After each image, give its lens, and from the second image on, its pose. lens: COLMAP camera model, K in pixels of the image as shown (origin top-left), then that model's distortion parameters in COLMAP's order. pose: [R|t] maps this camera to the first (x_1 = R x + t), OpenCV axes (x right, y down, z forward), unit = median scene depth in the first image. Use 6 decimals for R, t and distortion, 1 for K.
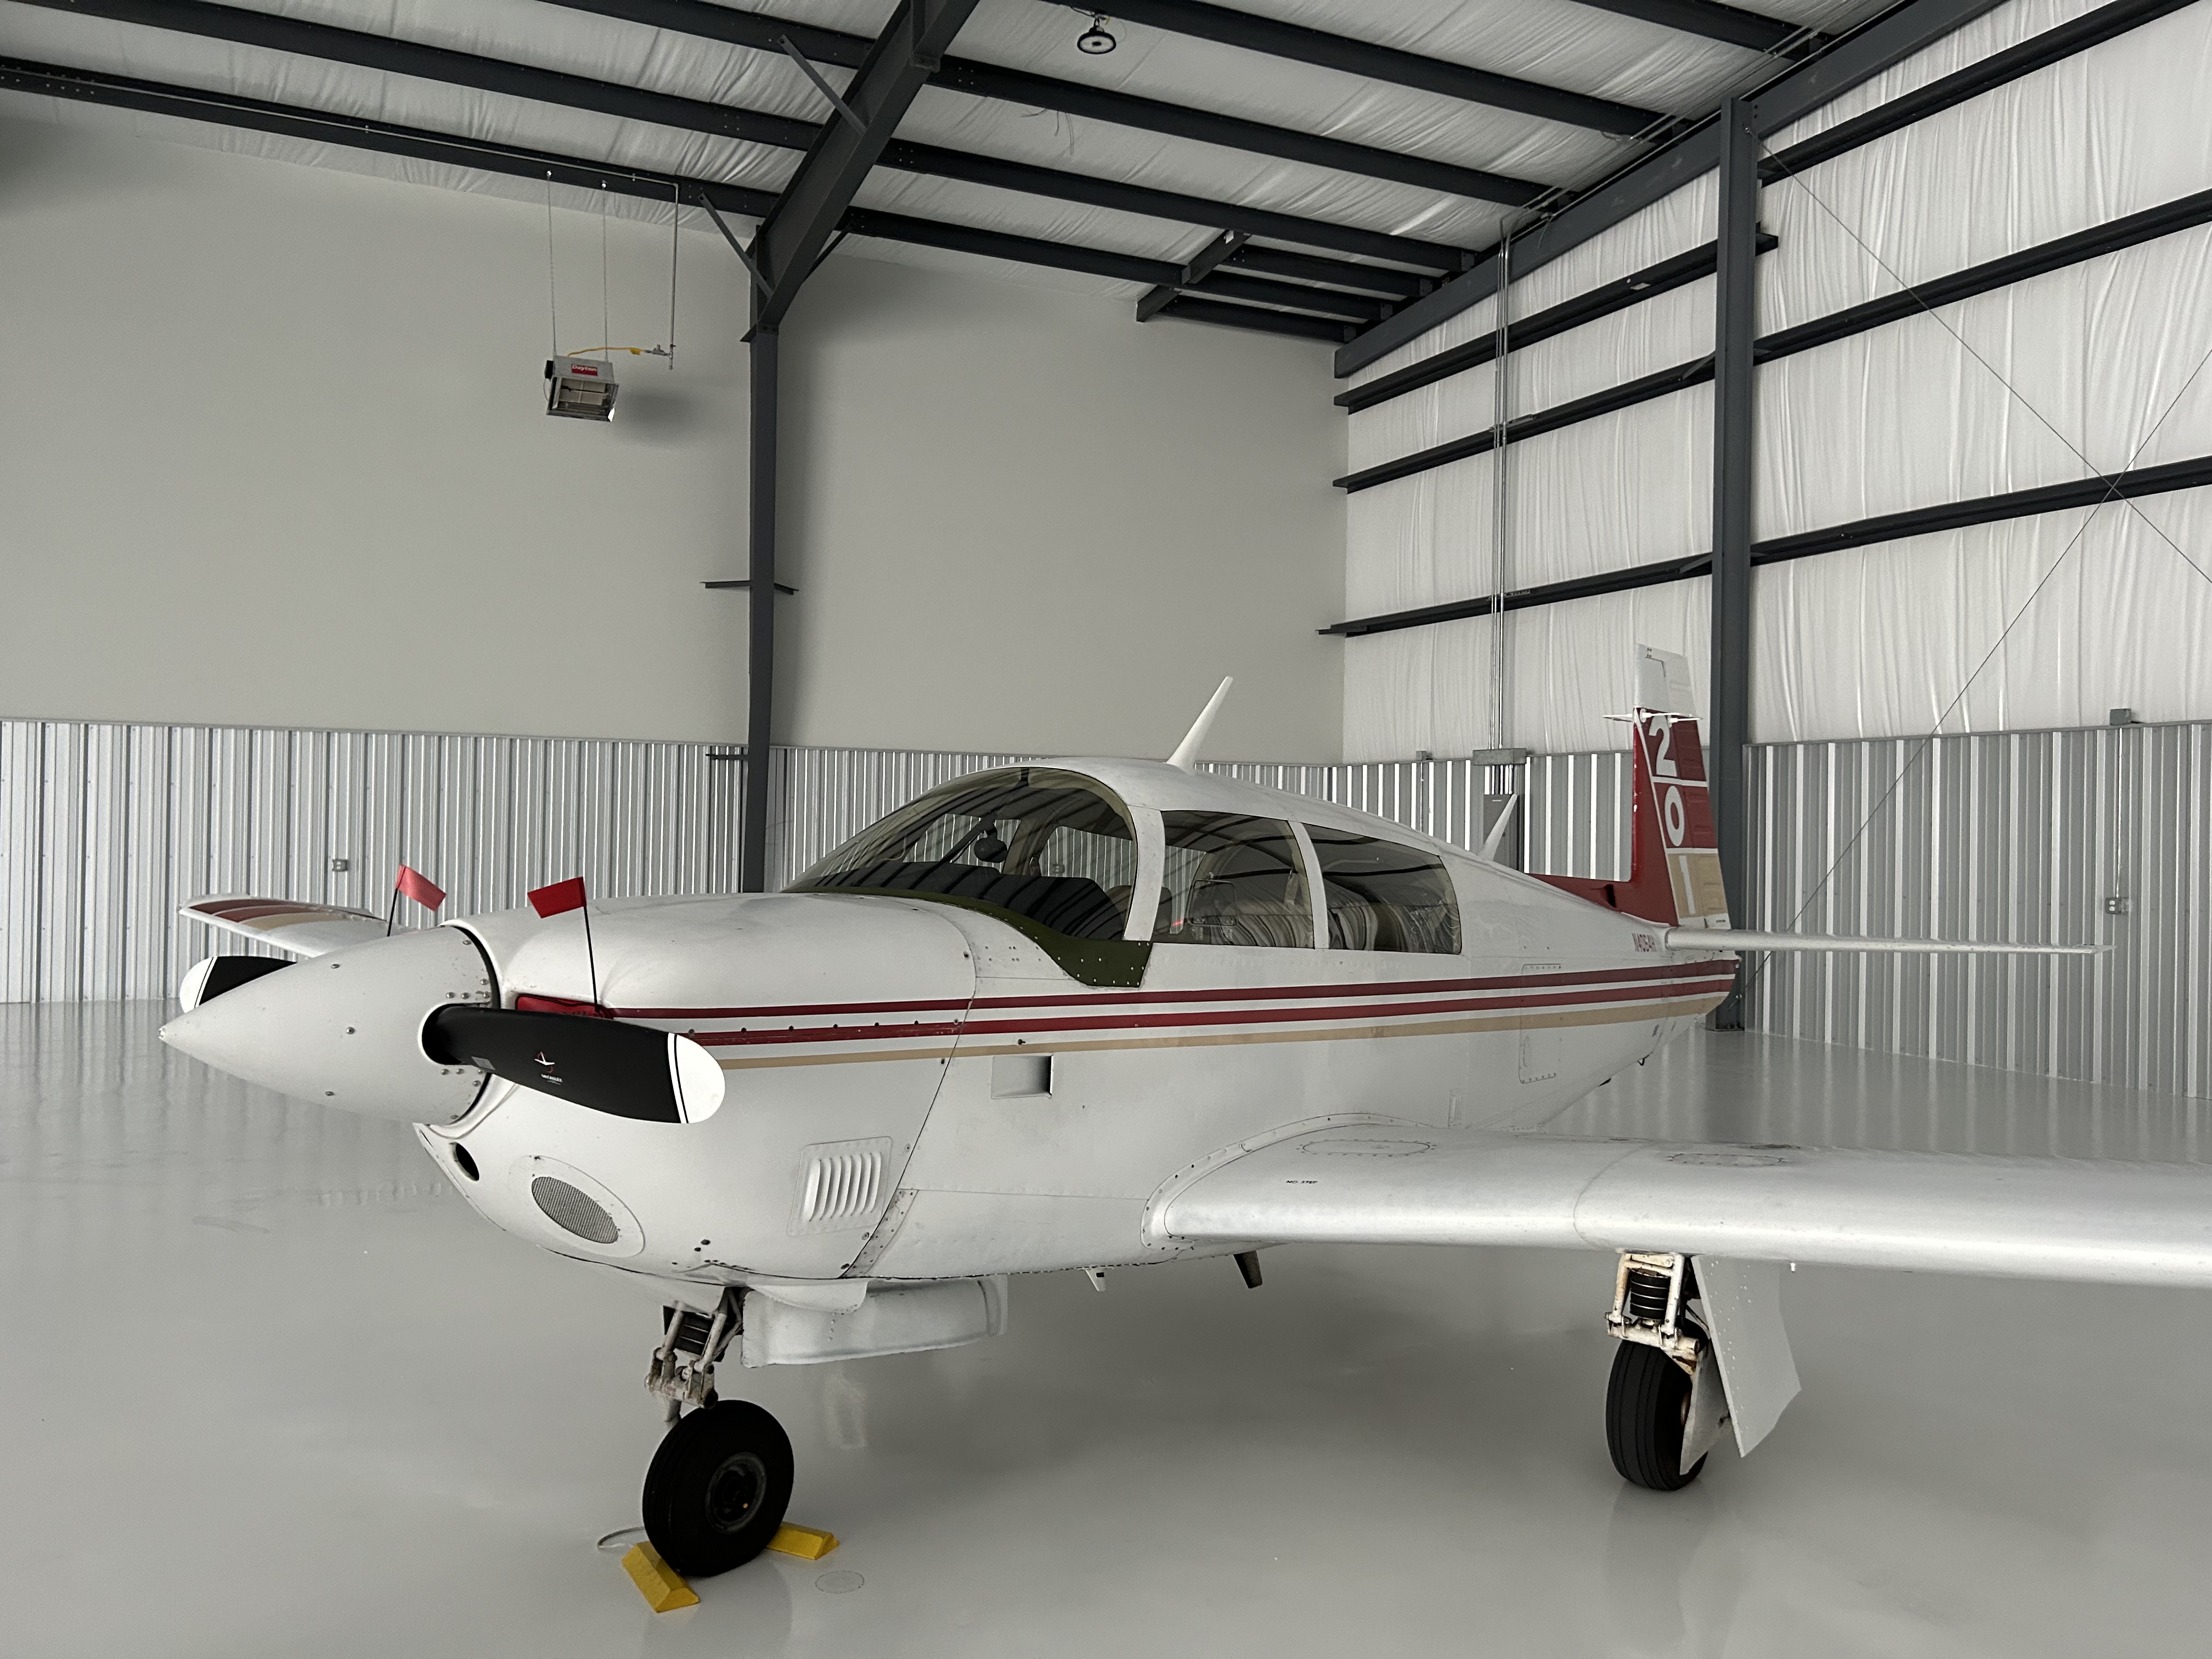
lens RADIAL K [[1665.5, 0, 1106.0], [0, 1665.5, 829.5], [0, 0, 1]] dist [0.072830, 0.000130]
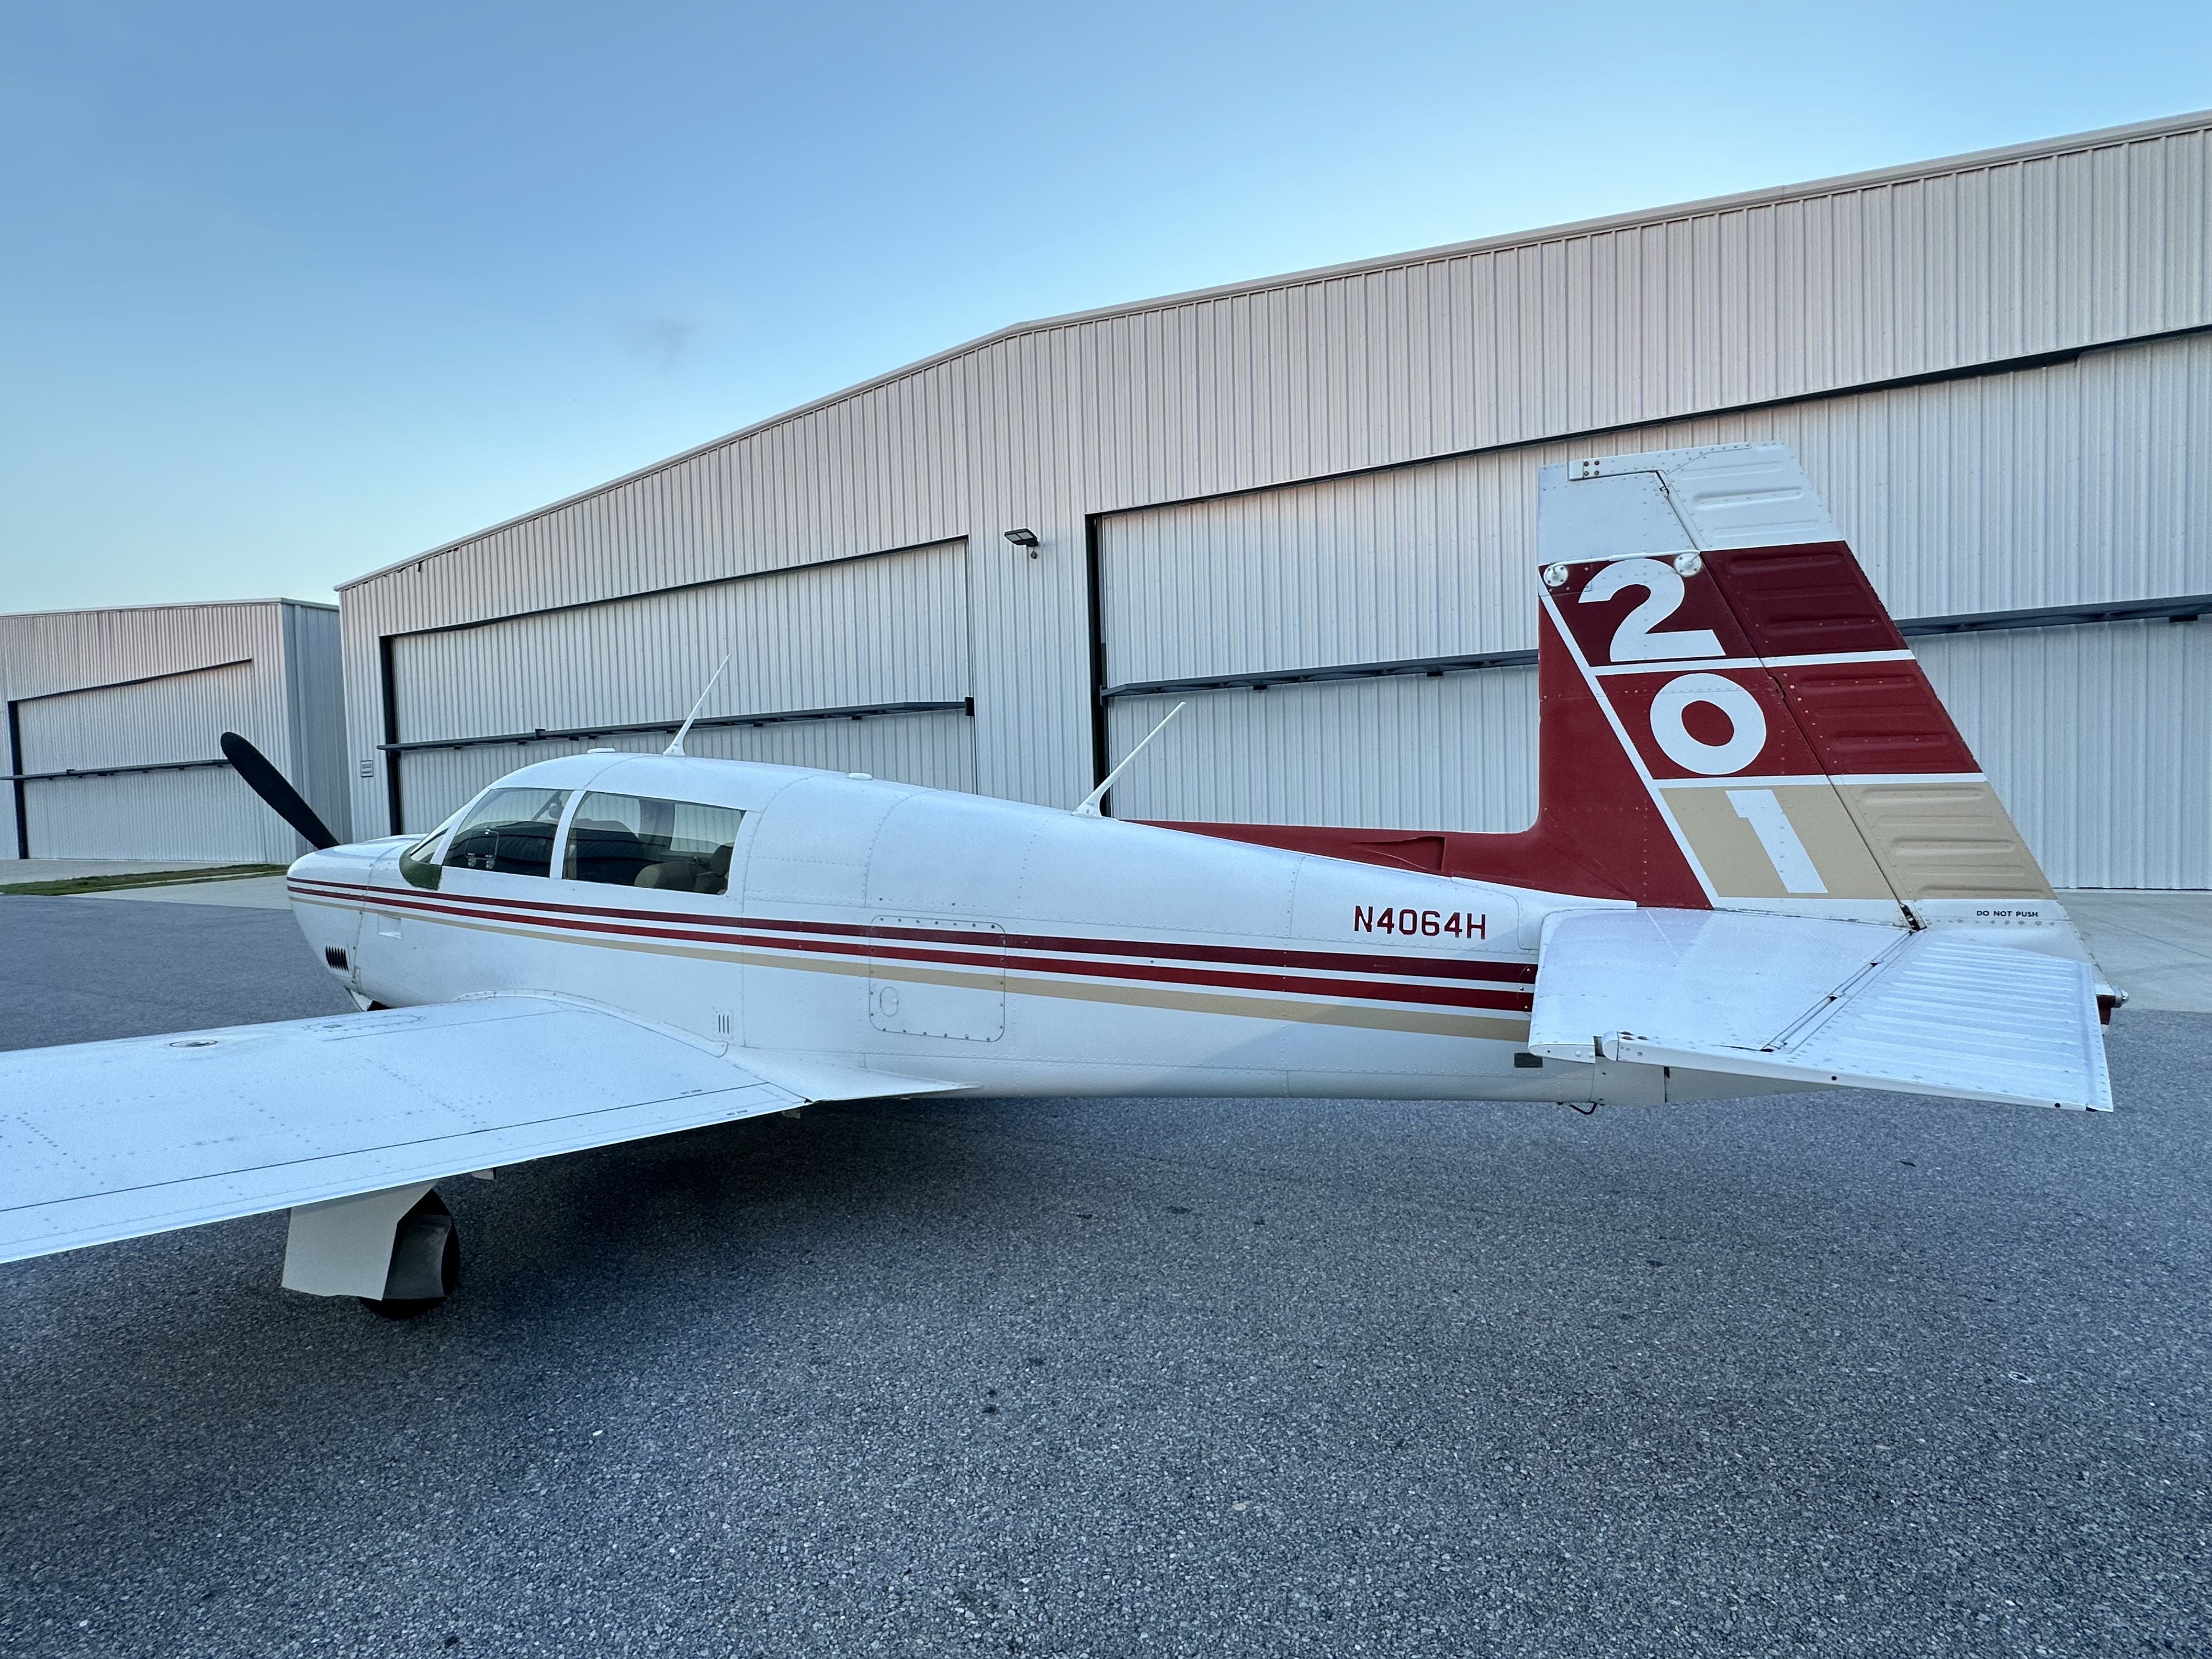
lens RADIAL K [[1014.2, 0, 1106.0], [0, 1014.2, 834.2], [0, 0, 1]] dist [-0.004457, 0.000735]
pose [[0.259555, 0.017580, -0.965568, 1.255501], [0.033606, 0.999064, 0.027223, 0.028316], [0.965143, -0.039515, 0.258722, 1.400517]]
